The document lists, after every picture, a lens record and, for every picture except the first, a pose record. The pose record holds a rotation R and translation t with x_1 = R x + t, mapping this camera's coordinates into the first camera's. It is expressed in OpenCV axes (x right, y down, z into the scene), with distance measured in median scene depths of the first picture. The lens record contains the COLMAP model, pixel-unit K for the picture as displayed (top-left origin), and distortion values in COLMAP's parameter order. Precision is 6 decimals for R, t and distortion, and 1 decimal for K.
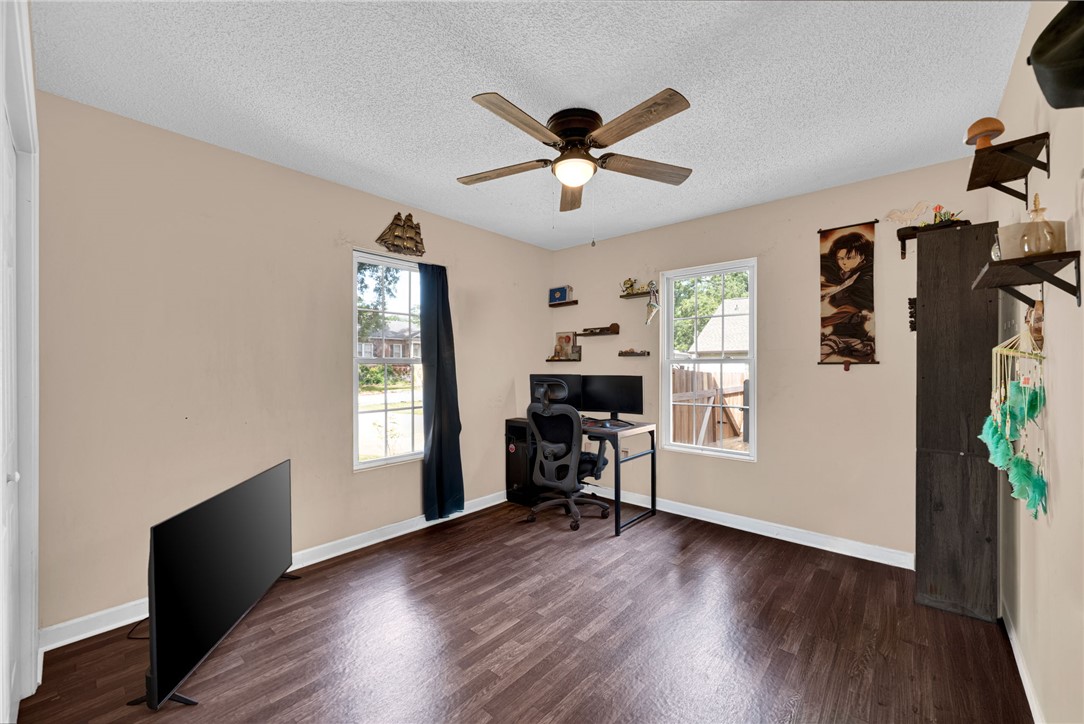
lens RADIAL K [[429.7, 0, 544.1], [0, 429.7, 366.3], [0, 0, 1]] dist [0.000775, 0.000078]
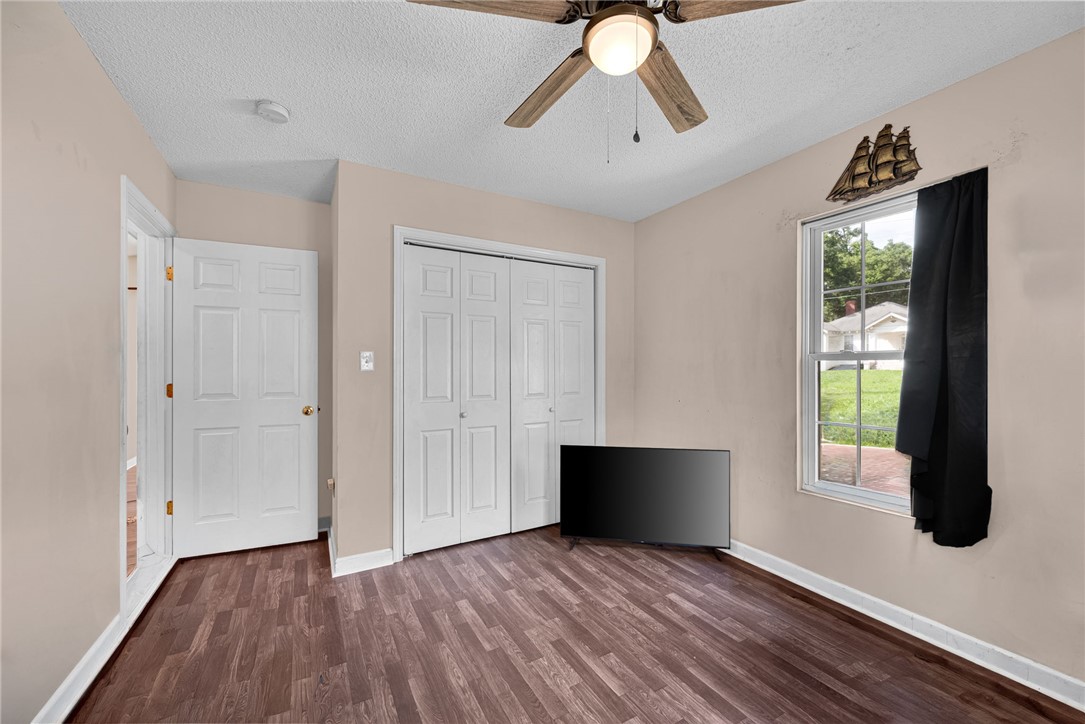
lens RADIAL K [[430.1, 0, 544.6], [0, 430.1, 366.3], [0, 0, 1]] dist [0.000775, 0.000078]
pose [[-0.324238, 0.005102, -0.945962, 0.602962], [-0.002779, 0.999976, 0.006346, 0.001077], [0.945971, 0.004686, -0.324216, 0.955314]]
